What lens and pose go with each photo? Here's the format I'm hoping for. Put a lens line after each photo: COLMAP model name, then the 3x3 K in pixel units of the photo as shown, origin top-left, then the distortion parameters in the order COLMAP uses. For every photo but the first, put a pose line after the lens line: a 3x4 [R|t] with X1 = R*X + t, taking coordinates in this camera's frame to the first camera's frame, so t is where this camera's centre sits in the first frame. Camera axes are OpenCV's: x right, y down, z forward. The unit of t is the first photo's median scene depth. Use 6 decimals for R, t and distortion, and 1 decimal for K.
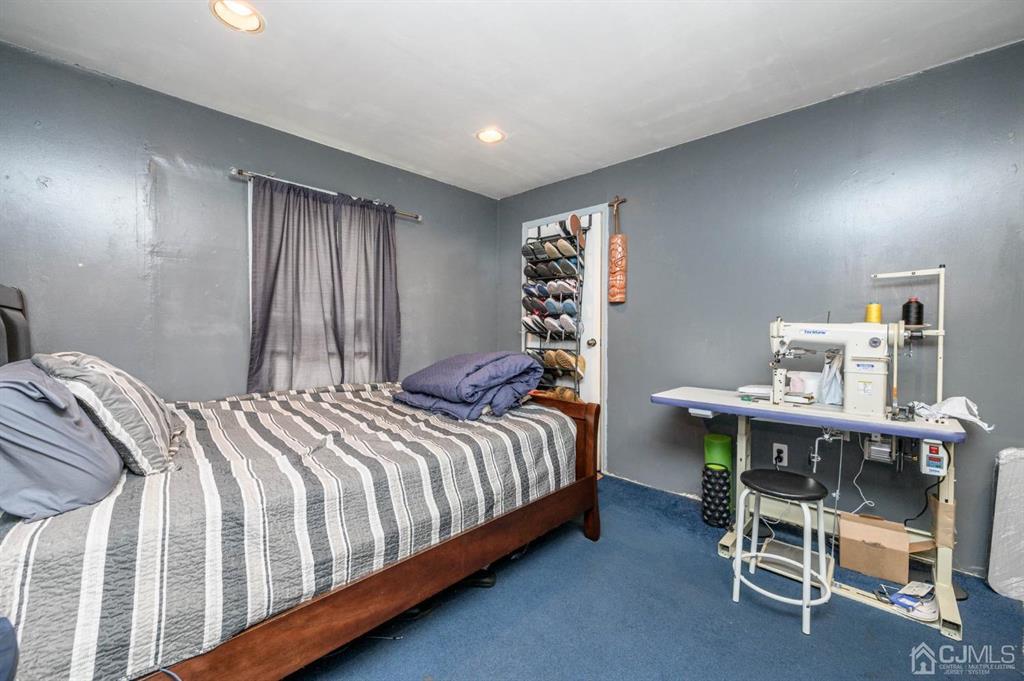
lens RADIAL K [[403.8, 0, 512.5], [0, 403.8, 336.0], [0, 0, 1]] dist [-0.001855, 0.000218]
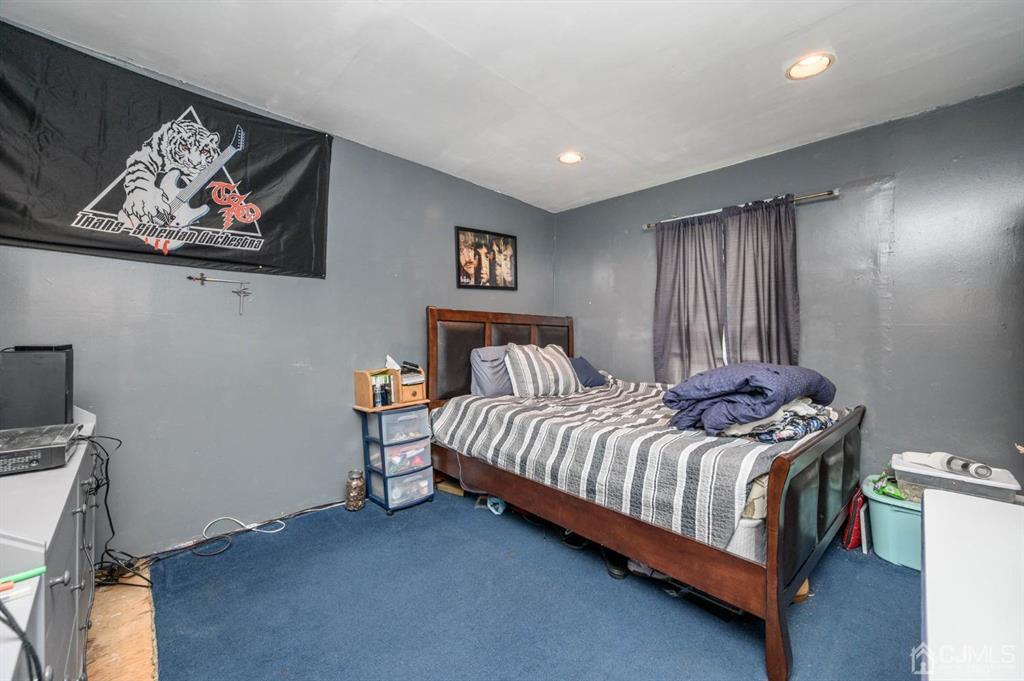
lens RADIAL K [[403.8, 0, 513.0], [0, 403.8, 335.3], [0, 0, 1]] dist [-0.001855, 0.000218]
pose [[-0.036149, -0.008546, -0.999310, 0.710302], [-0.035197, 0.999354, -0.007273, 0.009141], [0.998726, 0.034910, -0.036427, 0.539019]]
